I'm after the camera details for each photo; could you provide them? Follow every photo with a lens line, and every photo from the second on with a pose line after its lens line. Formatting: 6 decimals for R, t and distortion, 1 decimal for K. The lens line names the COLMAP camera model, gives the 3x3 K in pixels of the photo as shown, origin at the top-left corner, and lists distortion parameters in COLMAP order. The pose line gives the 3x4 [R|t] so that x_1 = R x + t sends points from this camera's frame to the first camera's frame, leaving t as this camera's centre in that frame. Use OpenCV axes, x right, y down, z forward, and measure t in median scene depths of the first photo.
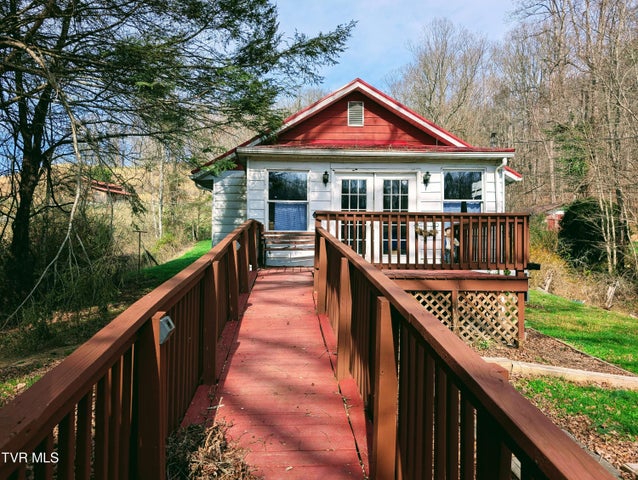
lens RADIAL K [[464.4, 0, 319.0], [0, 464.4, 240.0], [0, 0, 1]] dist [0.031750, -0.000867]
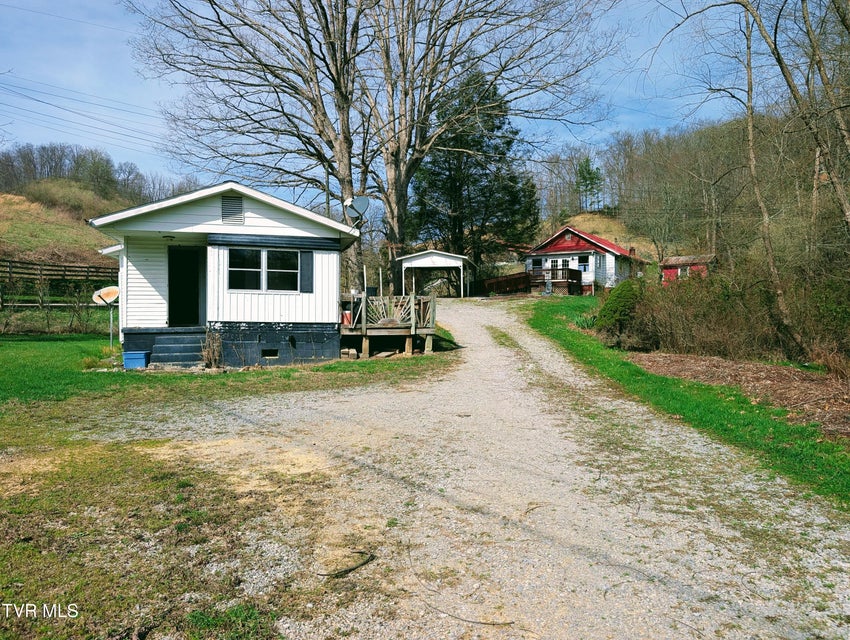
lens RADIAL K [[618.7, 0, 425.0], [0, 618.7, 320.0], [0, 0, 1]] dist [0.031750, -0.000867]
pose [[0.817781, -0.005115, -0.575506, 2.062134], [0.023249, 0.999438, 0.024152, 0.203464], [0.575059, -0.033131, 0.817441, -3.623990]]
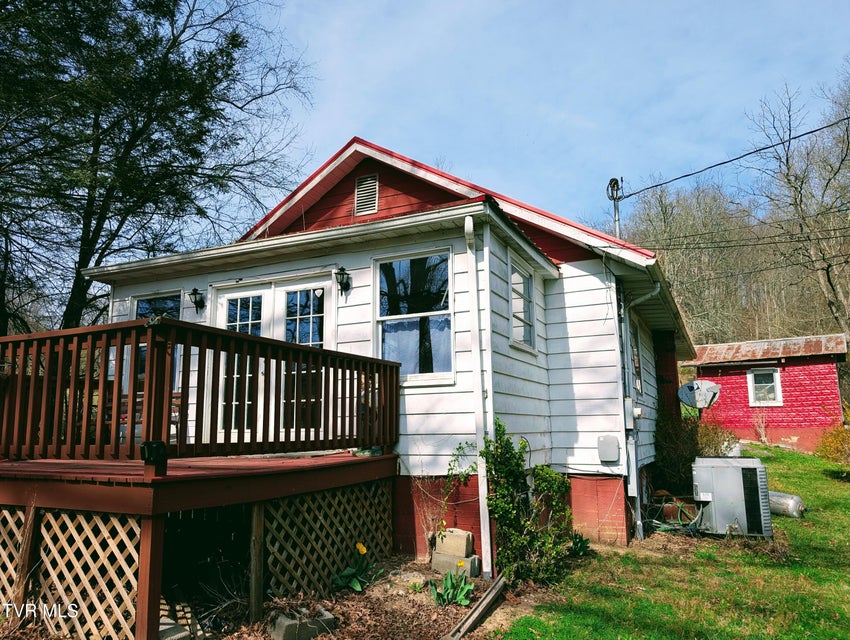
lens RADIAL K [[618.7, 0, 425.0], [0, 618.7, 320.0], [0, 0, 1]] dist [0.031750, -0.000867]
pose [[0.881002, -0.093045, -0.463874, 0.626078], [0.022593, 0.987626, -0.155192, 0.022136], [0.472574, 0.126244, 0.872202, 0.436214]]
